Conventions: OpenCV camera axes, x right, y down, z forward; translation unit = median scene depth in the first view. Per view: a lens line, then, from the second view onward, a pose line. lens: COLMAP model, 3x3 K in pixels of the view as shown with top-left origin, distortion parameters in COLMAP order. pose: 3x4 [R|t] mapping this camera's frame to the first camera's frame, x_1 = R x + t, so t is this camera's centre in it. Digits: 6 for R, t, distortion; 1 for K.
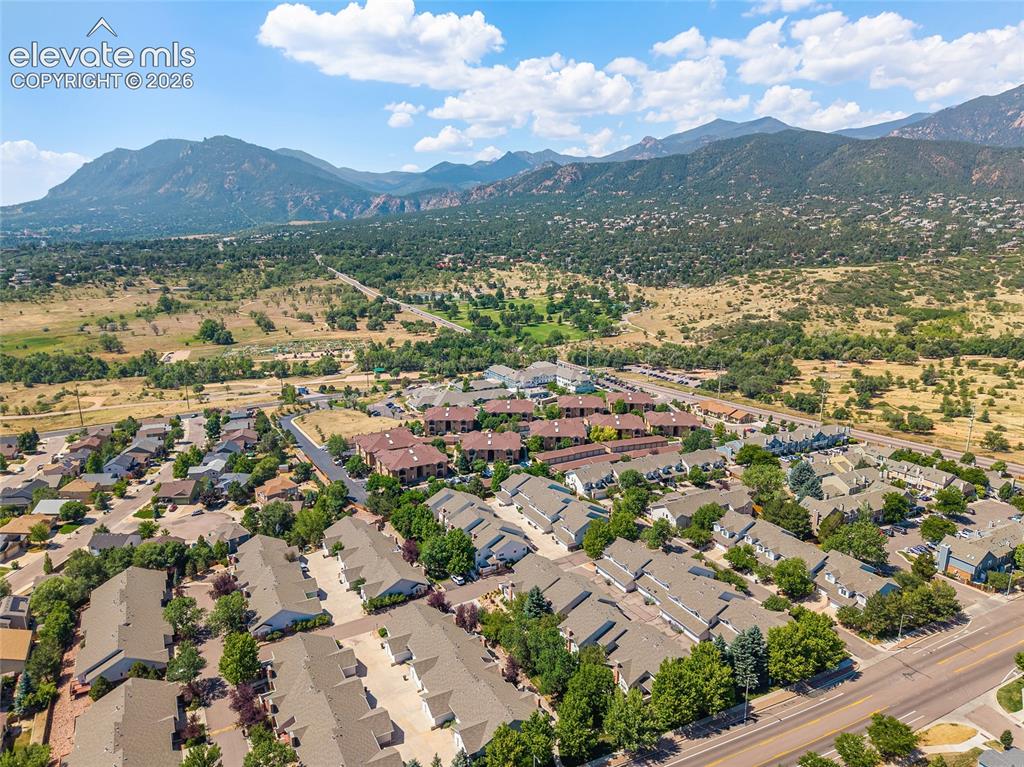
lens RADIAL K [[695.6, 0, 512.0], [0, 695.6, 383.5], [0, 0, 1]] dist [0.047808, -0.054455]
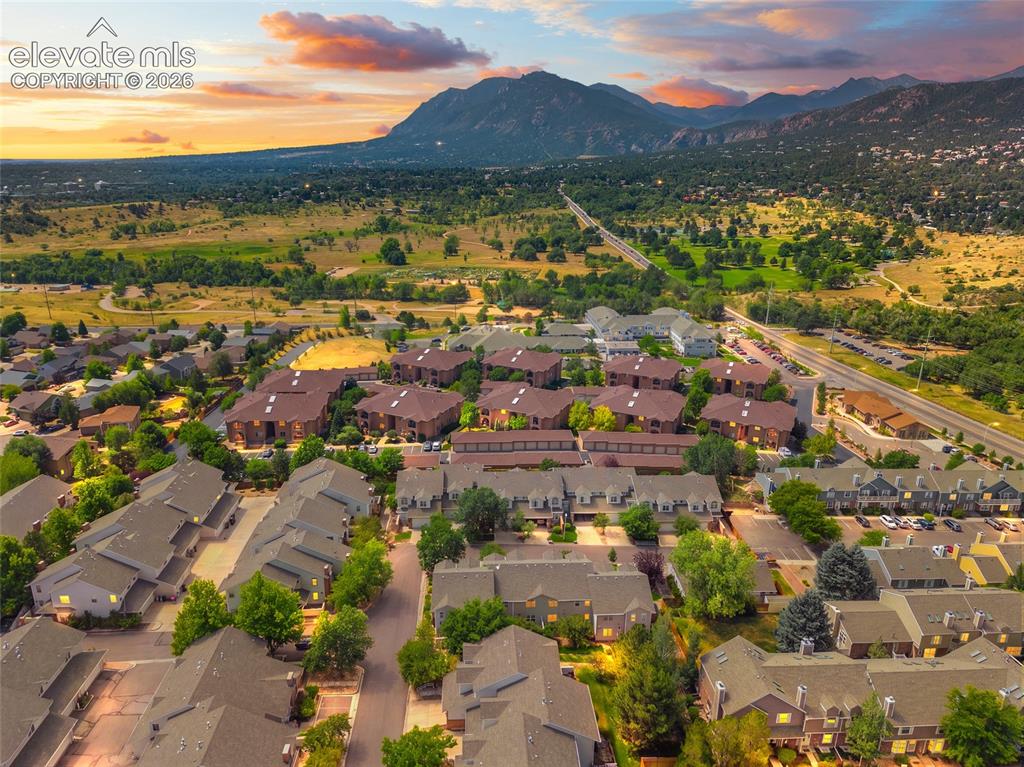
lens RADIAL K [[711.6, 0, 512.0], [0, 711.6, 383.5], [0, 0, 1]] dist [0.035199, -0.029385]
pose [[0.911367, 0.135416, -0.388682, 0.028491], [-0.106767, 0.989783, 0.094497, -0.000948], [0.397507, -0.044624, 0.916513, 0.036325]]
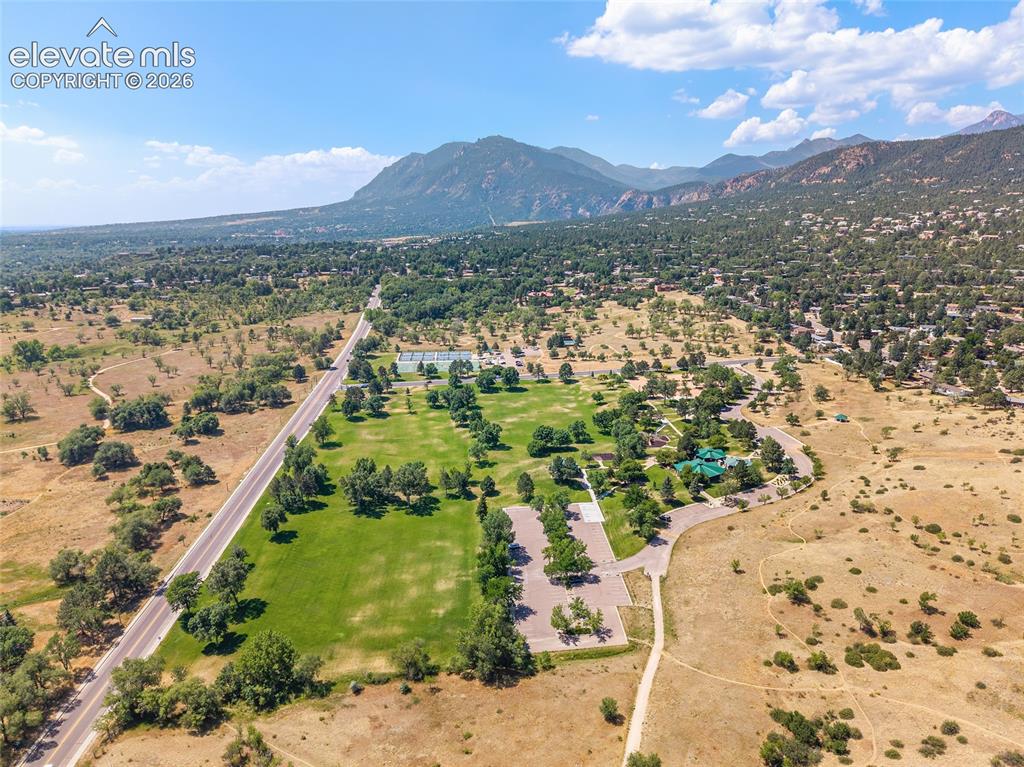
lens RADIAL K [[695.6, 0, 512.0], [0, 695.6, 383.5], [0, 0, 1]] dist [0.047808, -0.054455]
pose [[0.920711, 0.089379, -0.379872, 0.051121], [-0.088270, 0.995888, 0.020375, -0.039997], [0.380131, 0.014772, 0.924815, 0.163484]]
